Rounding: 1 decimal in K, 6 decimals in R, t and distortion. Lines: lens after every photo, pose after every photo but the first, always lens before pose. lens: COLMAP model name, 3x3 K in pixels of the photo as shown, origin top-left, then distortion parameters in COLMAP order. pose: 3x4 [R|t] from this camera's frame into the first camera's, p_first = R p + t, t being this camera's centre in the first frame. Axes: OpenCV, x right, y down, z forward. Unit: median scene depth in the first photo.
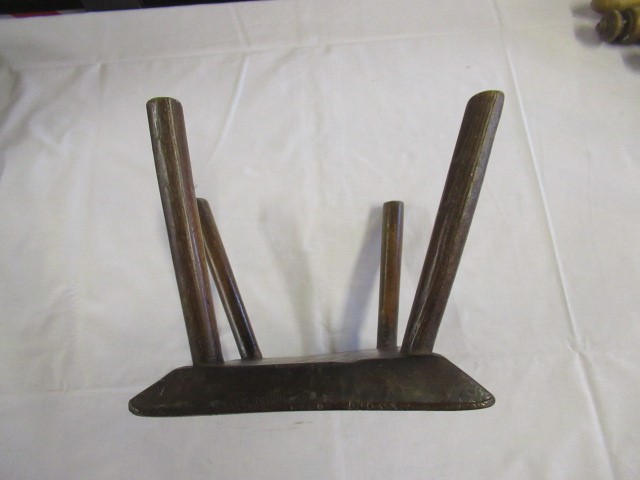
lens RADIAL K [[476.5, 0, 318.8], [0, 476.5, 238.7], [0, 0, 1]] dist [-0.001626, -0.006419]
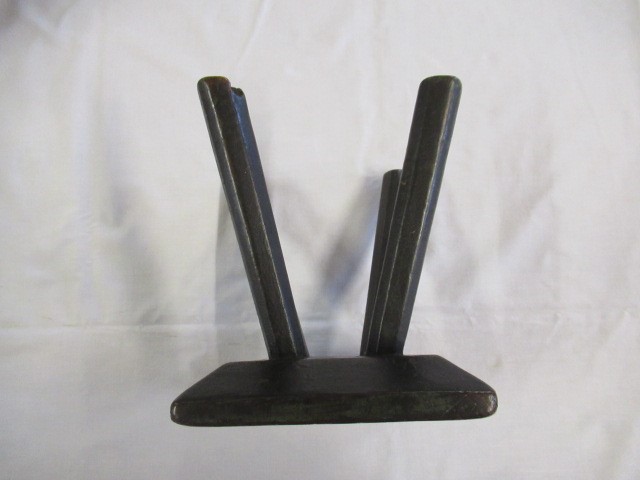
lens RADIAL K [[476.5, 0, 318.4], [0, 476.5, 233.6], [0, 0, 1]] dist [-0.001626, -0.006419]
pose [[0.999074, 0.037450, -0.021193, -0.071707], [-0.032598, 0.980194, 0.195340, -0.031013], [0.028089, -0.194468, 0.980507, 0.151572]]
